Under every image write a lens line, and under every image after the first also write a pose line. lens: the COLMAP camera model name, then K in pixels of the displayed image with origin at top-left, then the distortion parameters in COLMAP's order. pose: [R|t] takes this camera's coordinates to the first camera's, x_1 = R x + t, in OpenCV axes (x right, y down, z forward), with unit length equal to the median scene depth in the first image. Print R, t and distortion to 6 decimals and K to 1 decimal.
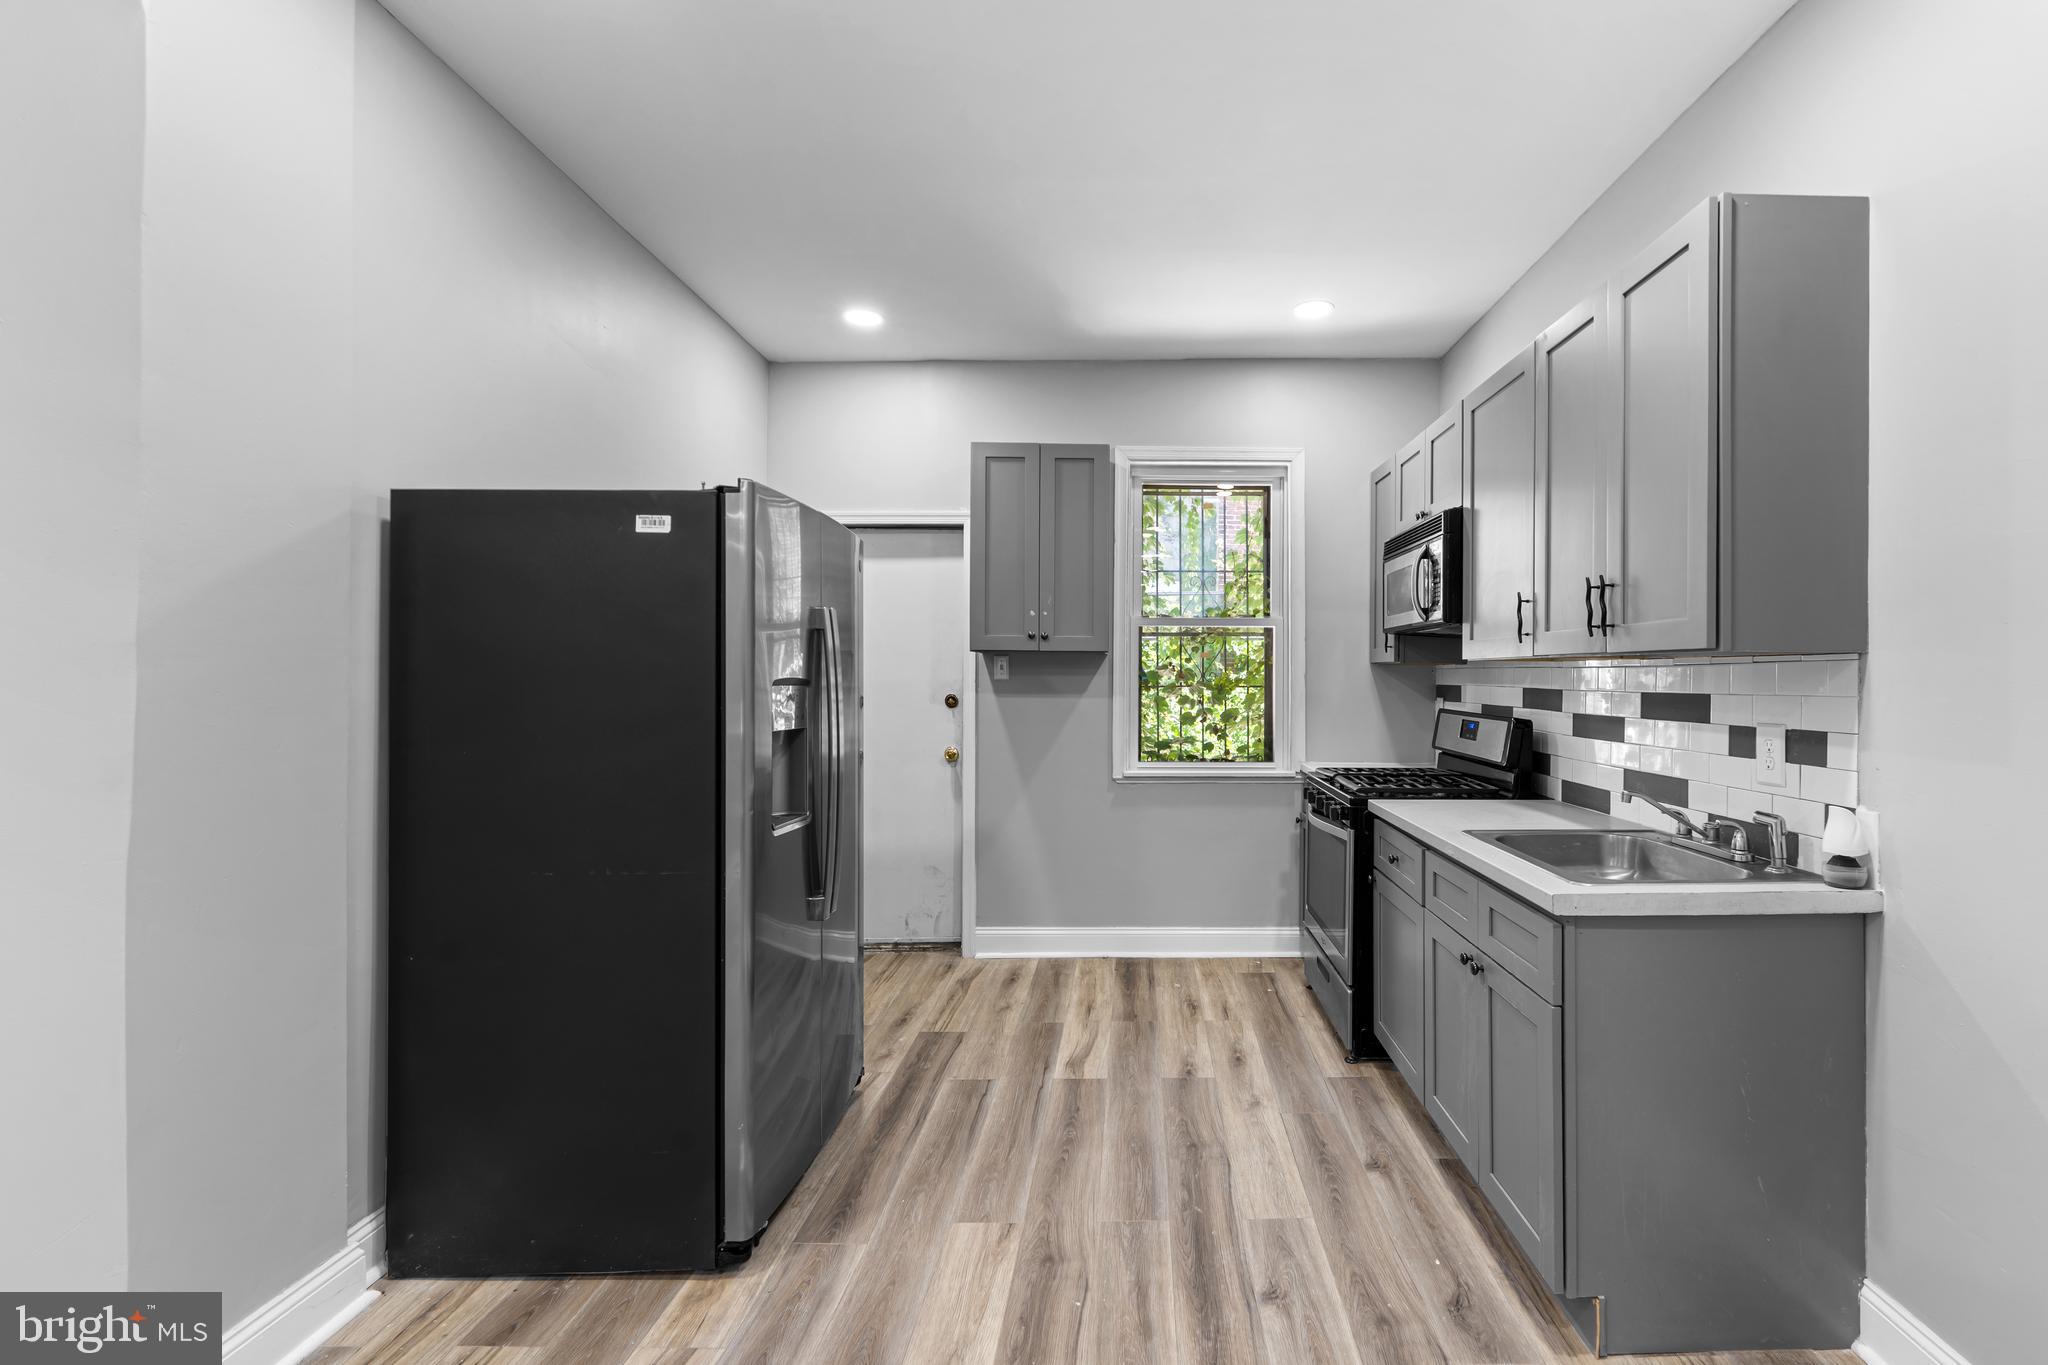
lens RADIAL K [[881.7, 0, 1155.3], [0, 881.7, 670.0], [0, 0, 1]] dist [0.001198, -0.000167]
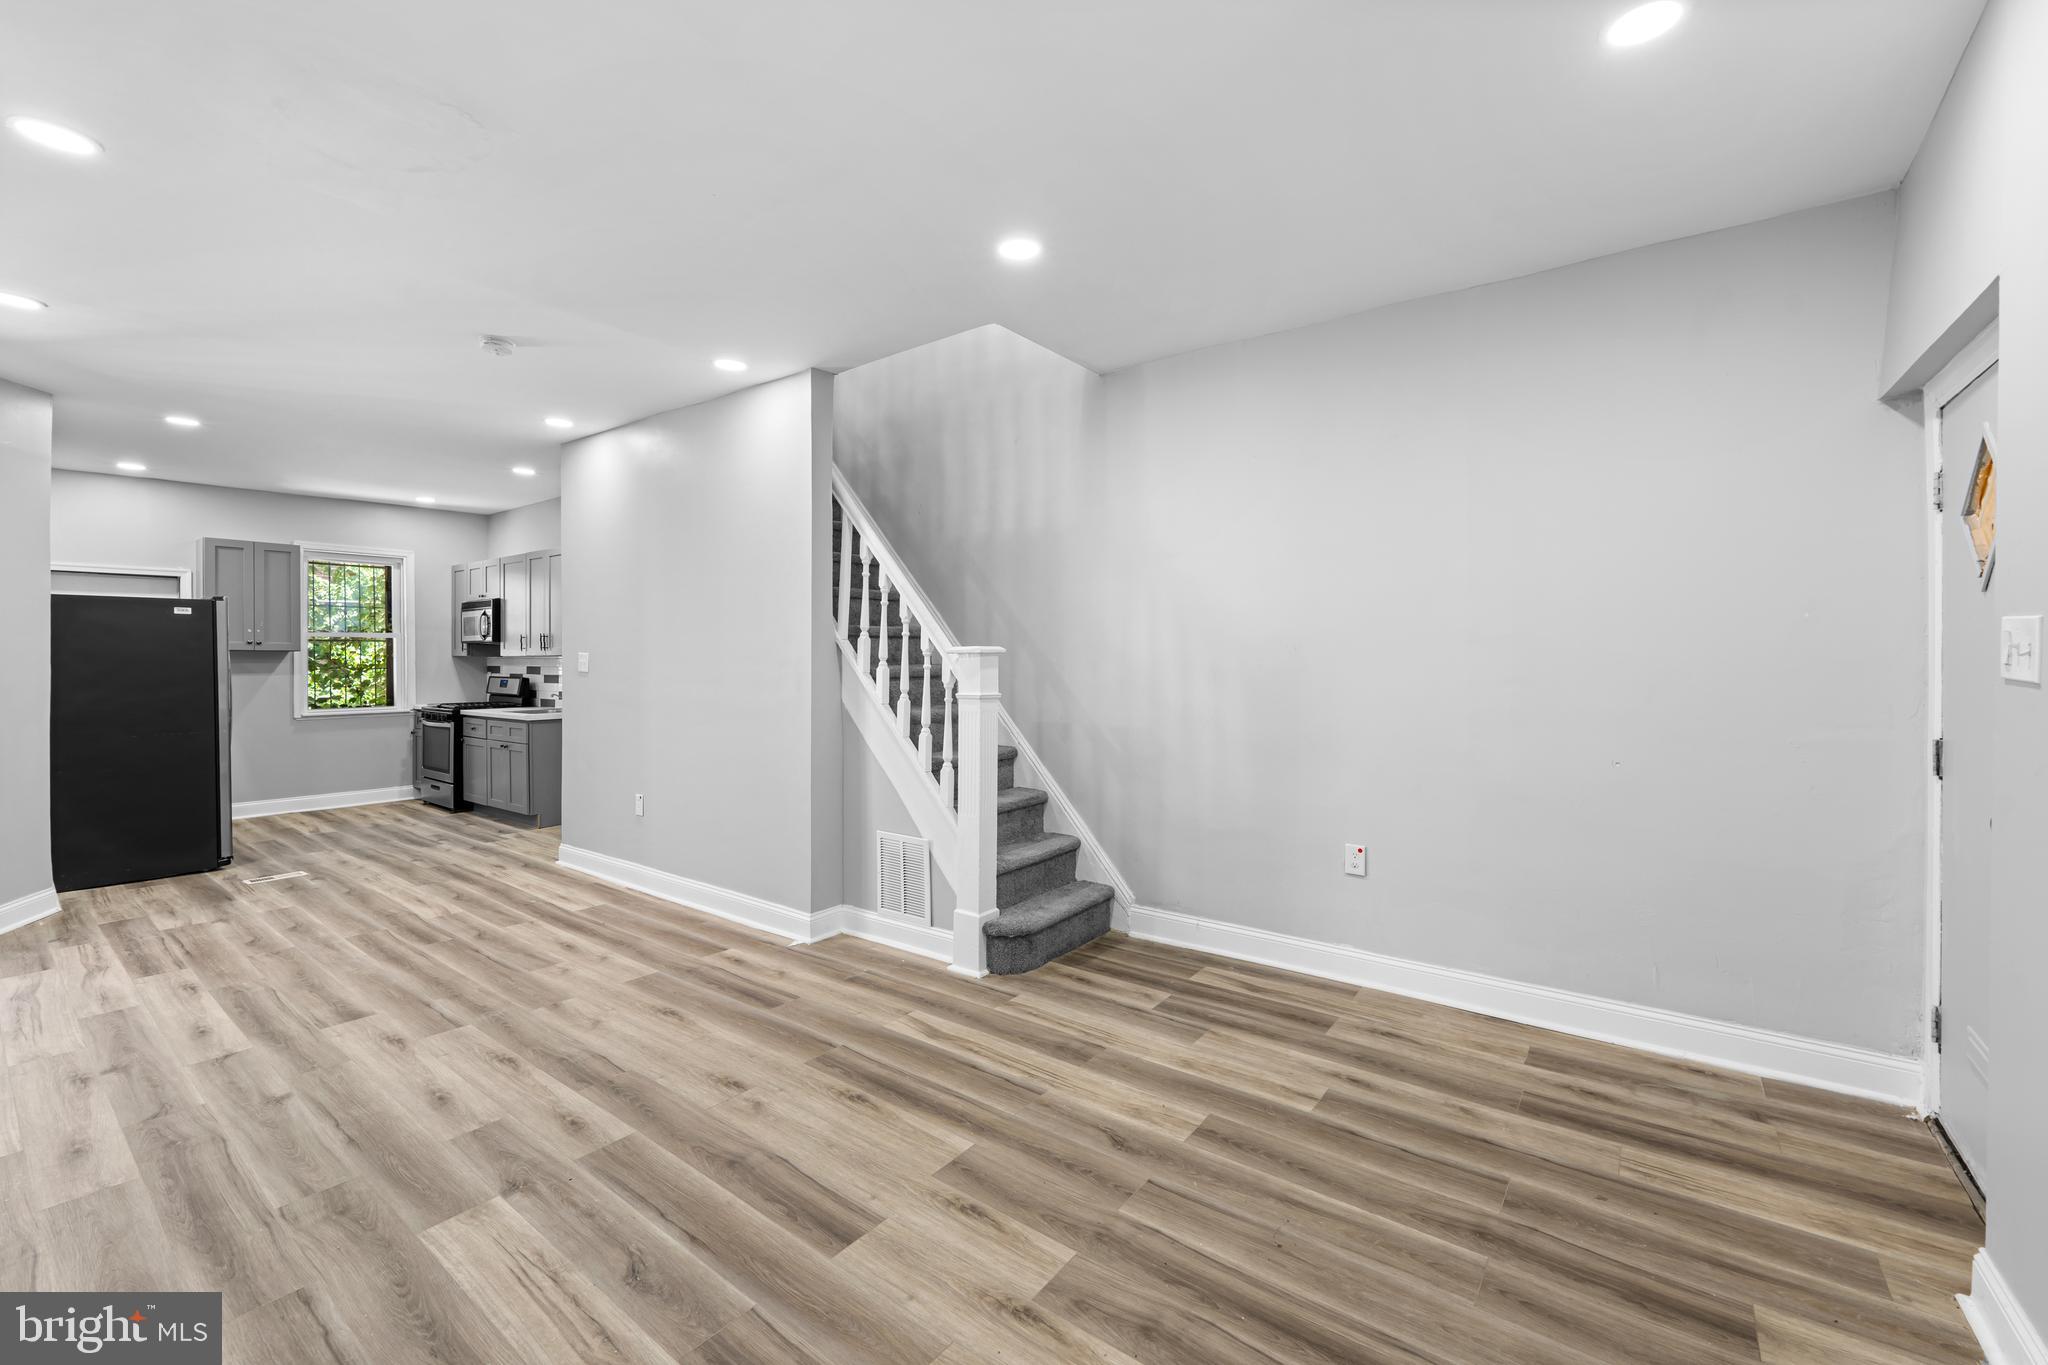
lens RADIAL K [[843.8, 0, 1022.5], [0, 843.8, 664.9], [0, 0, 1]] dist [0.000139, -0.000584]
pose [[0.628850, -0.010837, 0.777451, -0.578426], [0.001657, 0.999919, 0.012598, -0.012644], [-0.777525, -0.006634, 0.628817, -1.646856]]
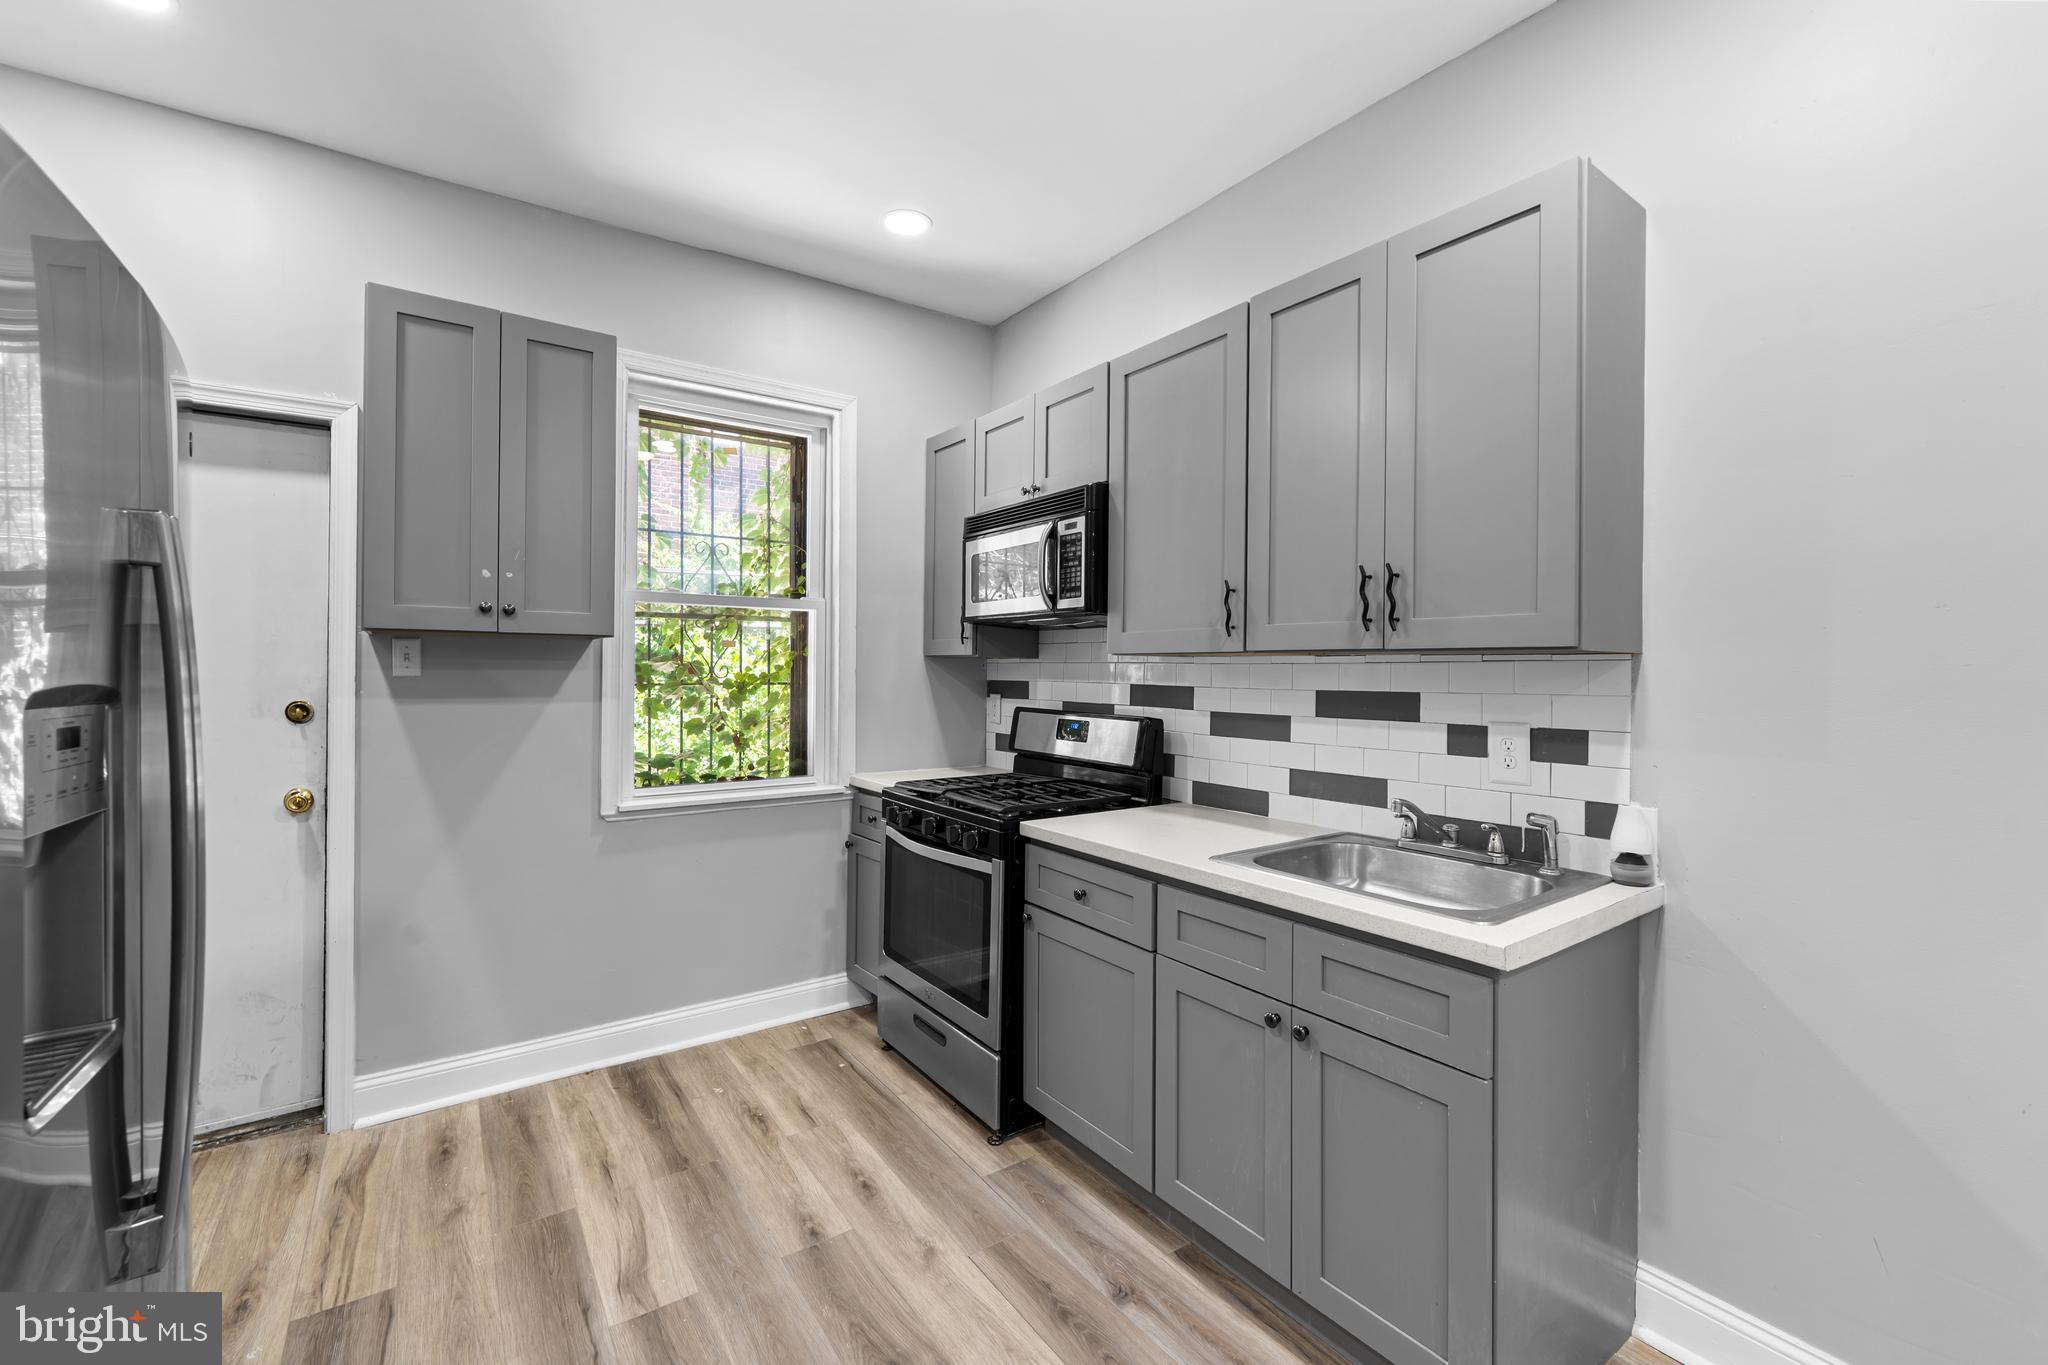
lens RADIAL K [[843.8, 0, 1022.5], [0, 843.8, 664.9], [0, 0, 1]] dist [0.000139, -0.000584]
pose [[0.829496, 0.003859, 0.558499, -0.180160], [-0.006333, 0.999977, 0.002498, -0.002216], [-0.558477, -0.005609, 0.829501, 0.308165]]
